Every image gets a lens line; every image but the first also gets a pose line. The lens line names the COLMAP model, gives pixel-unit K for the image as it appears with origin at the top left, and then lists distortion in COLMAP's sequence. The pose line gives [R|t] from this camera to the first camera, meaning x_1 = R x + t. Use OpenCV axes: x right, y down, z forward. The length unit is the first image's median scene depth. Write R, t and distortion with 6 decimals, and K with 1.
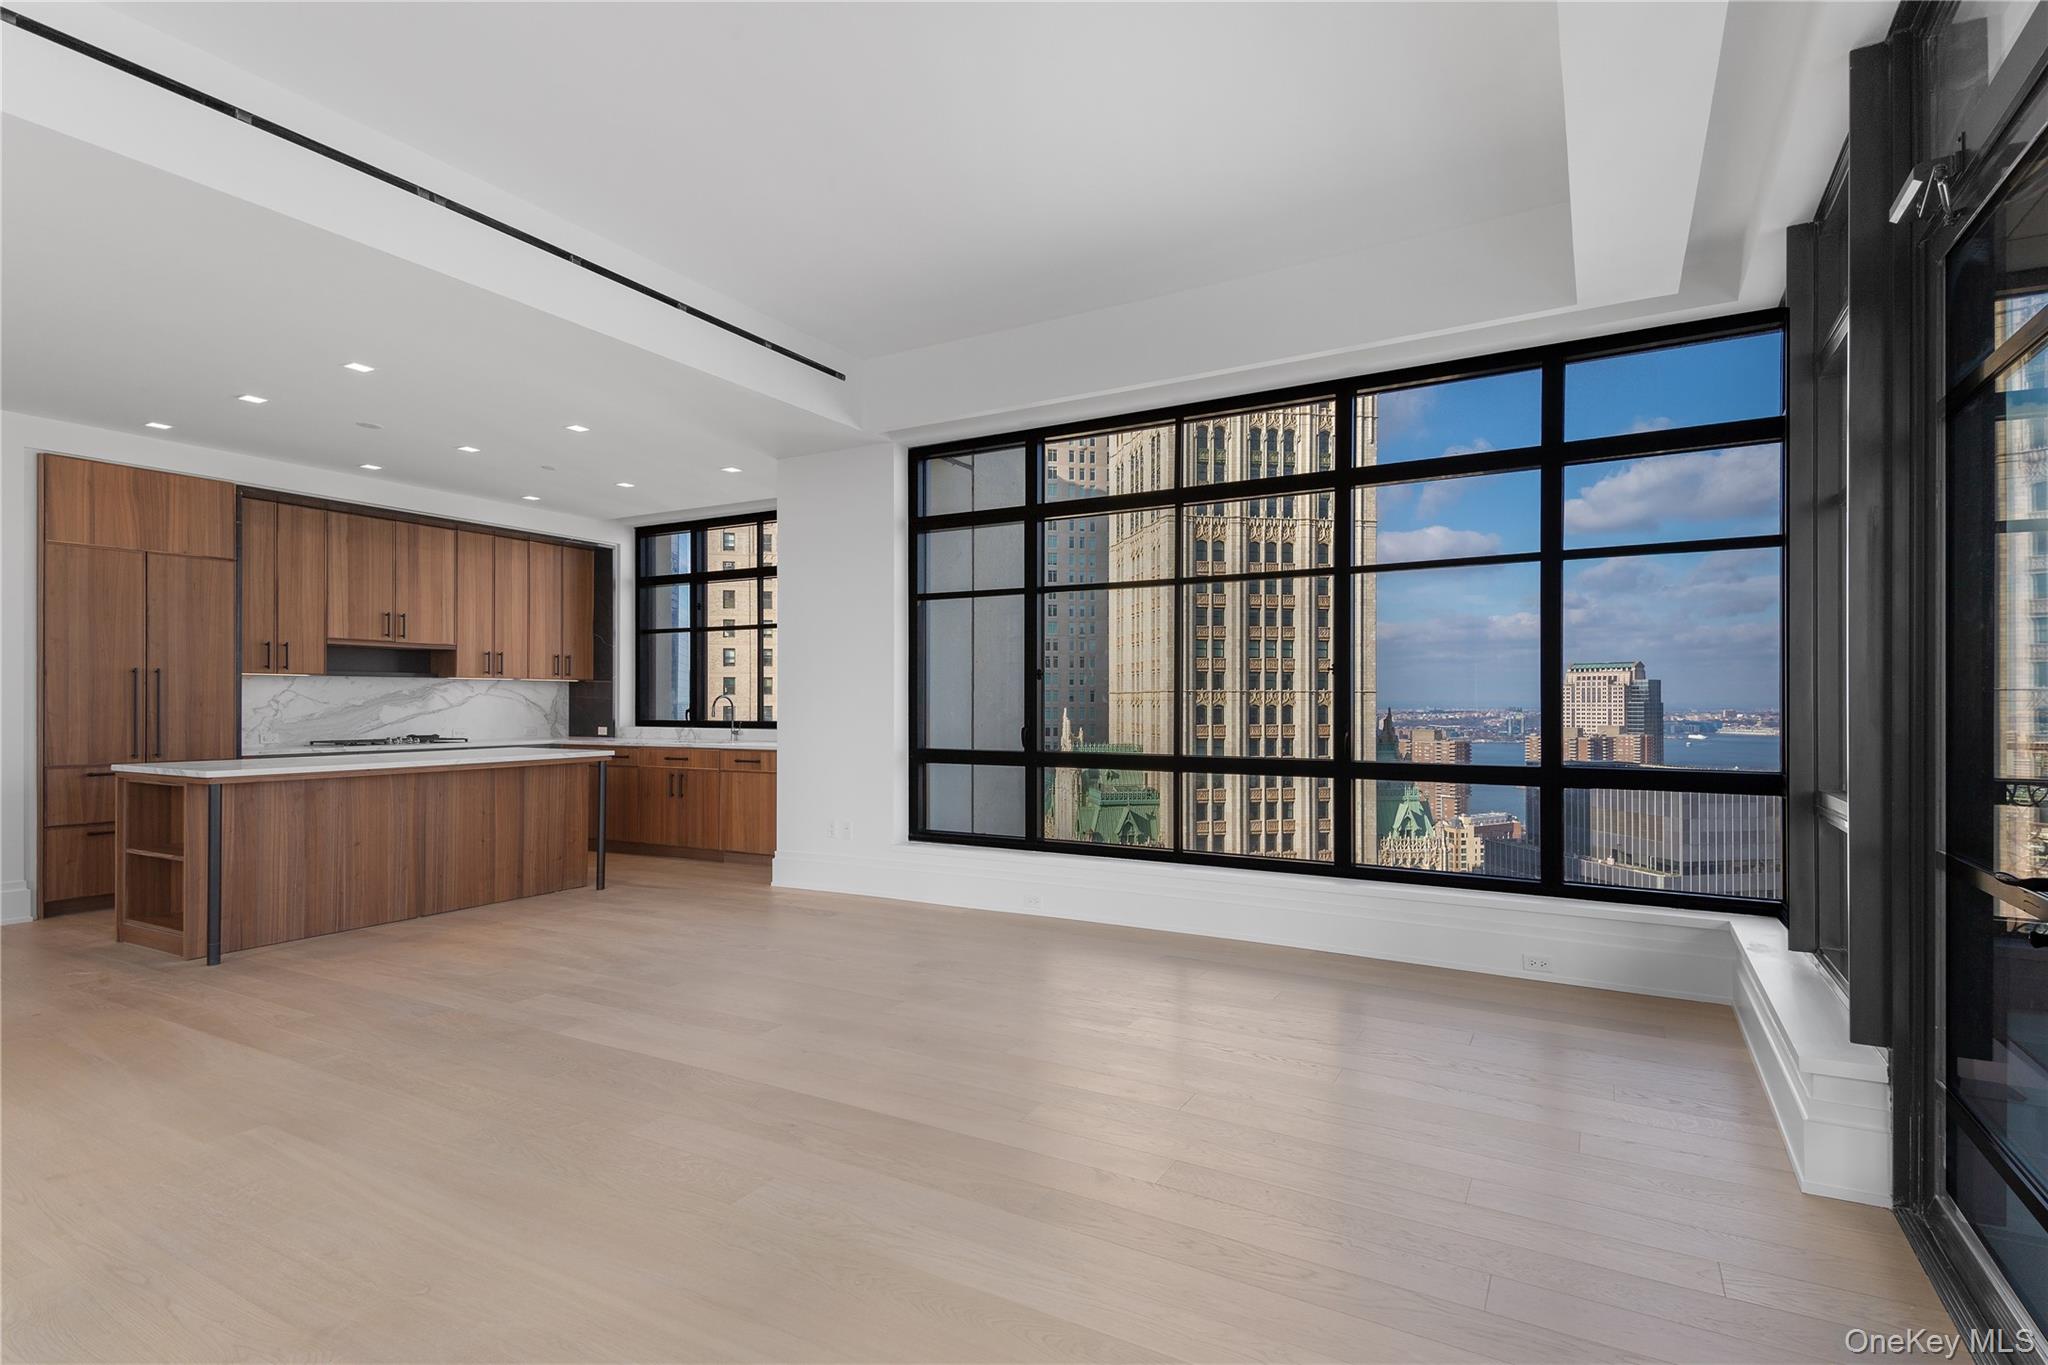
lens RADIAL K [[988.6, 0, 1037.6], [0, 988.6, 701.8], [0, 0, 1]] dist [0.074243, -0.041970]
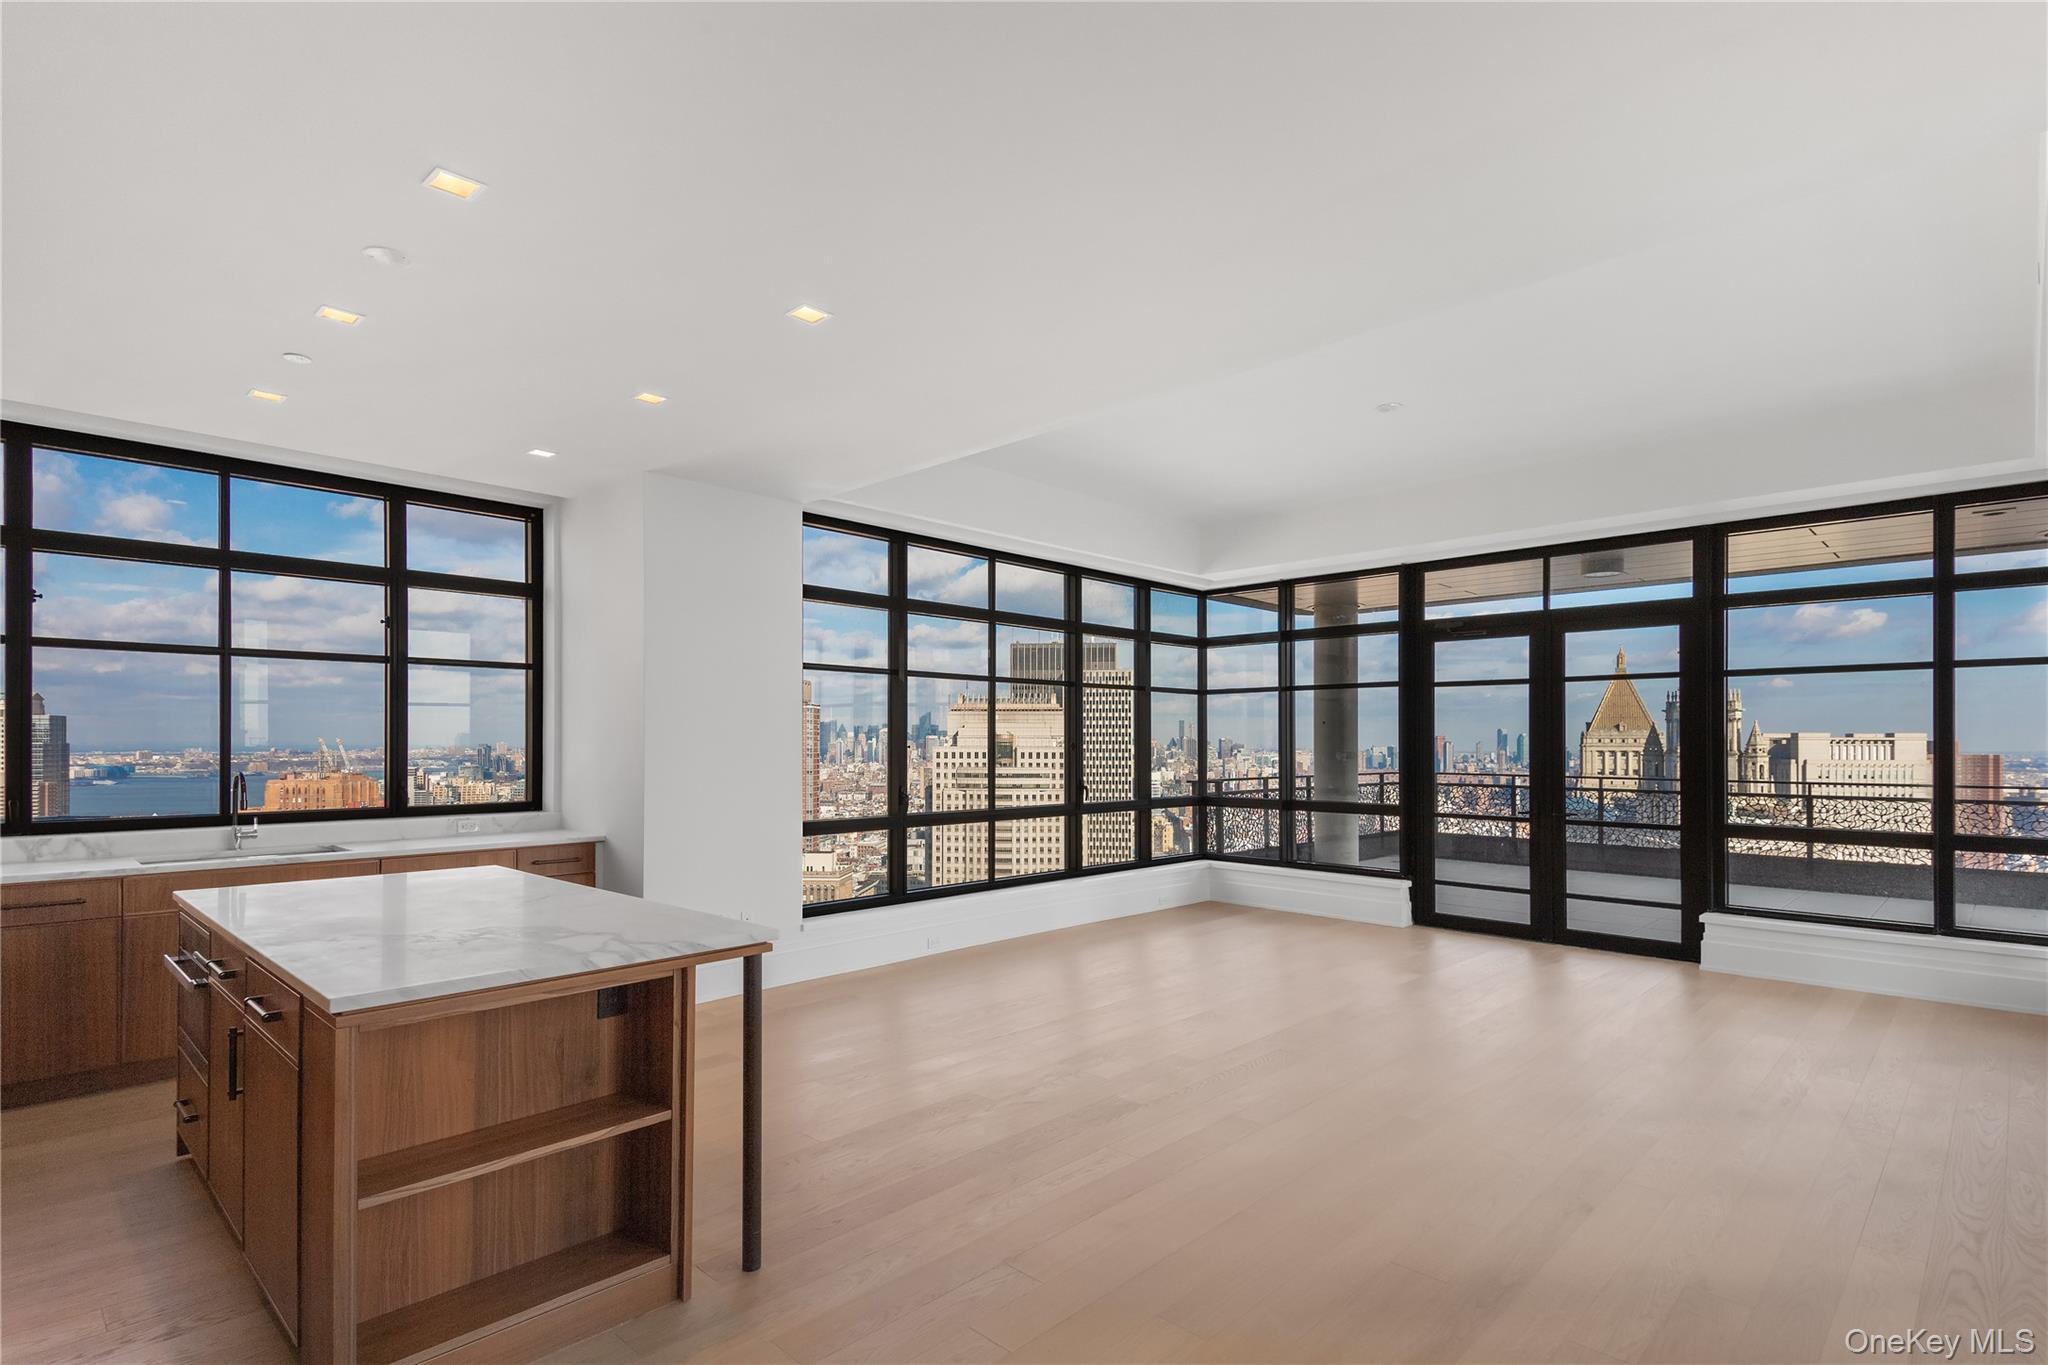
lens RADIAL K [[999.2, 0, 1032.5], [0, 999.2, 731.5], [0, 0, 1]] dist [0.070626, -0.037849]
pose [[0.256995, 0.009455, 0.966366, -0.857084], [0.000884, 0.999949, -0.010019, -0.025740], [-0.966412, 0.003429, 0.256974, 0.451091]]
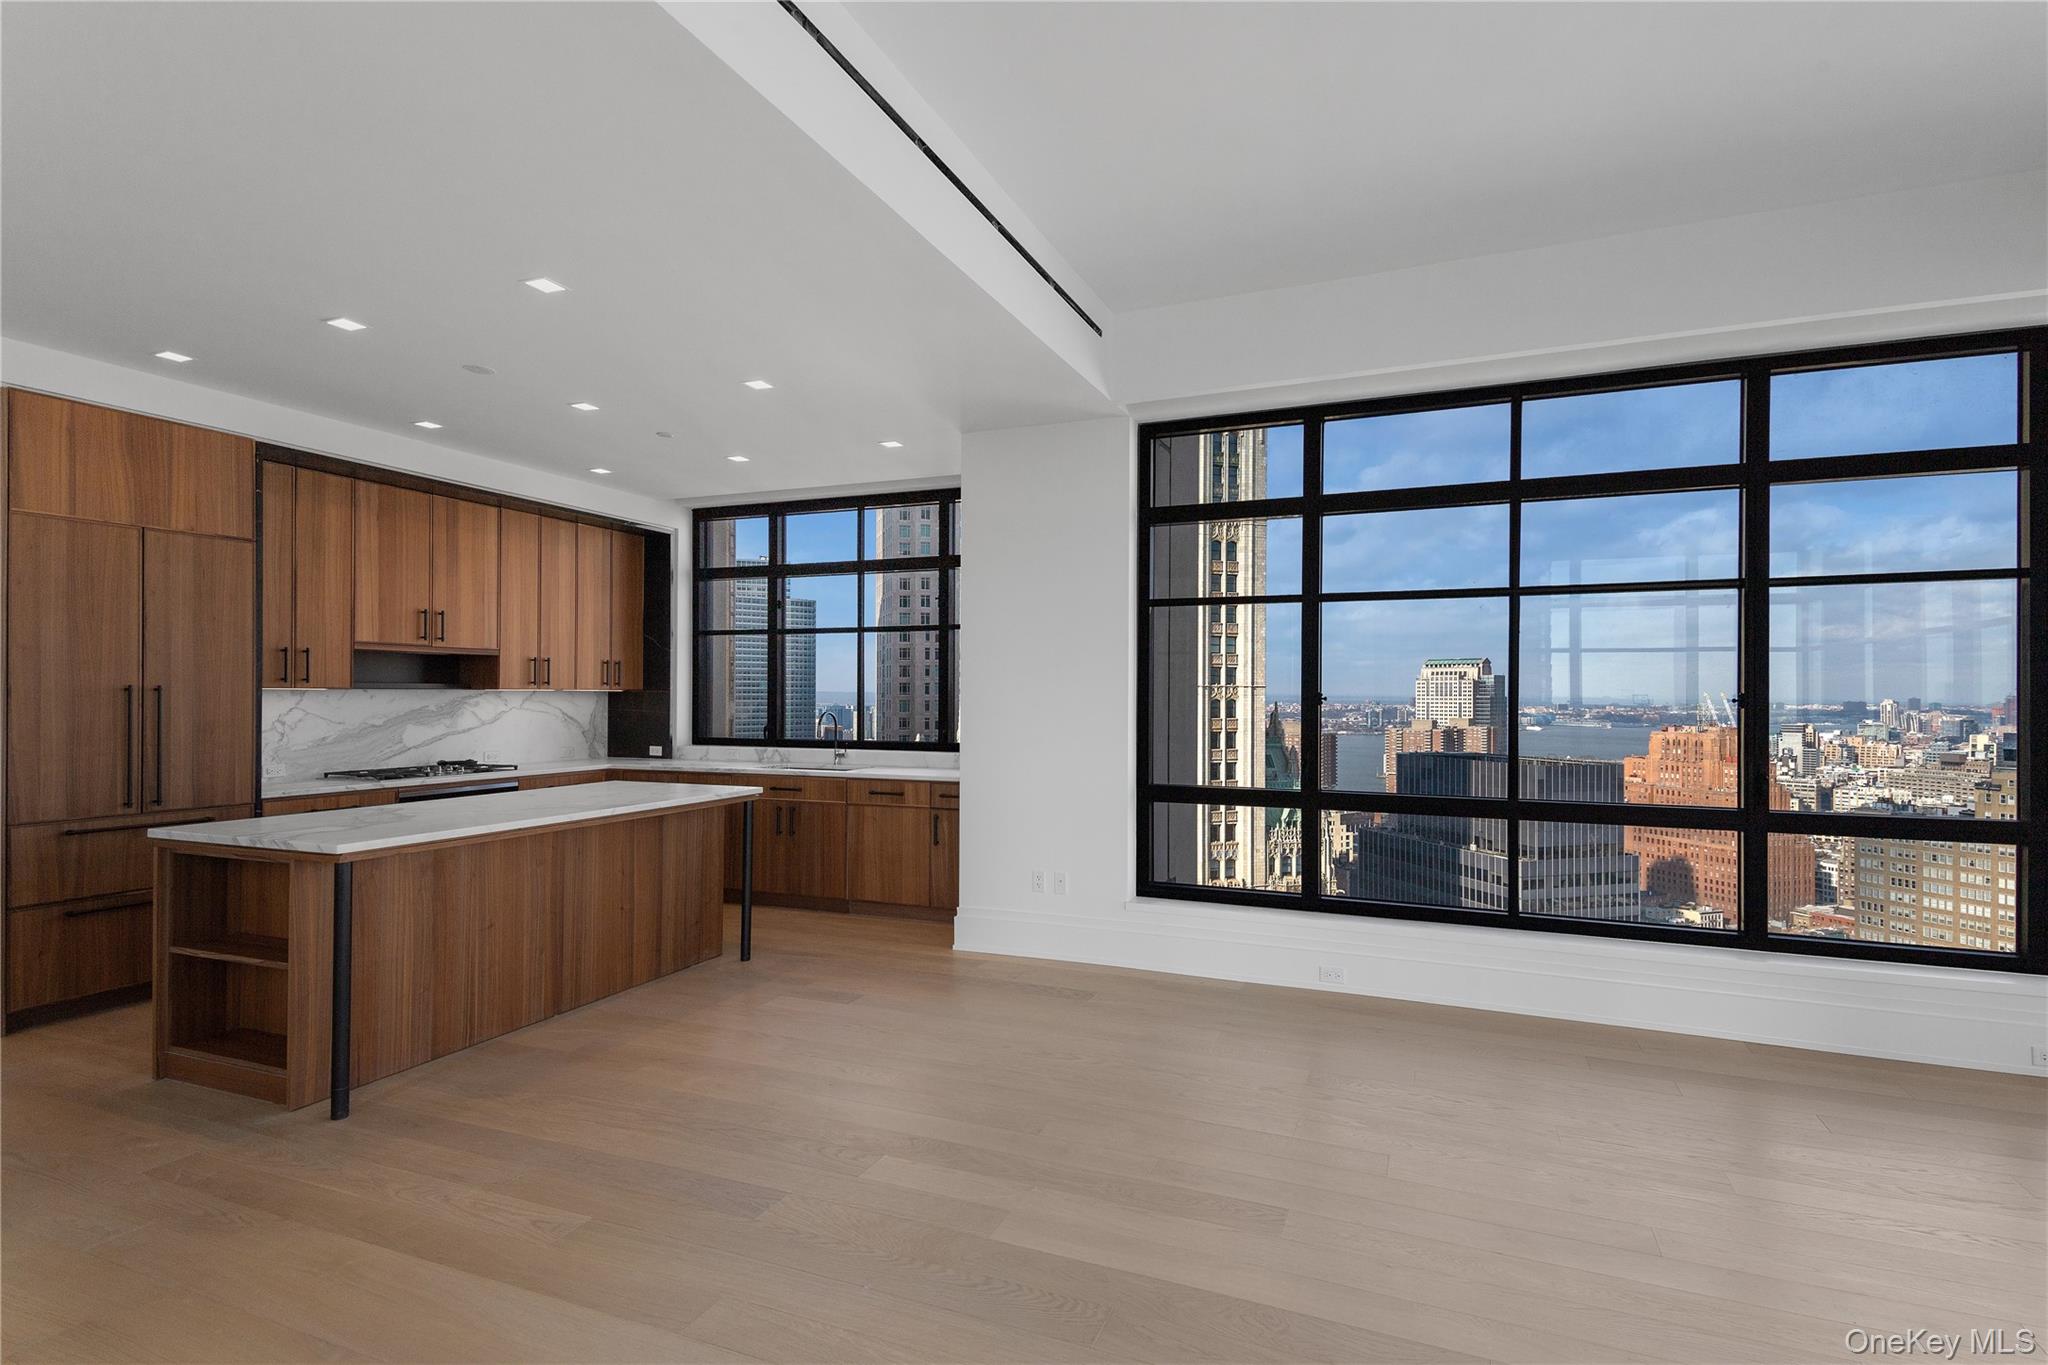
lens RADIAL K [[995.5, 0, 1041.0], [0, 995.5, 696.6], [0, 0, 1]] dist [0.069375, -0.036588]
pose [[0.992376, 0.003477, 0.123202, -0.267886], [-0.003816, 0.999990, 0.002515, -0.024253], [-0.123192, -0.002966, 0.992378, 0.152646]]
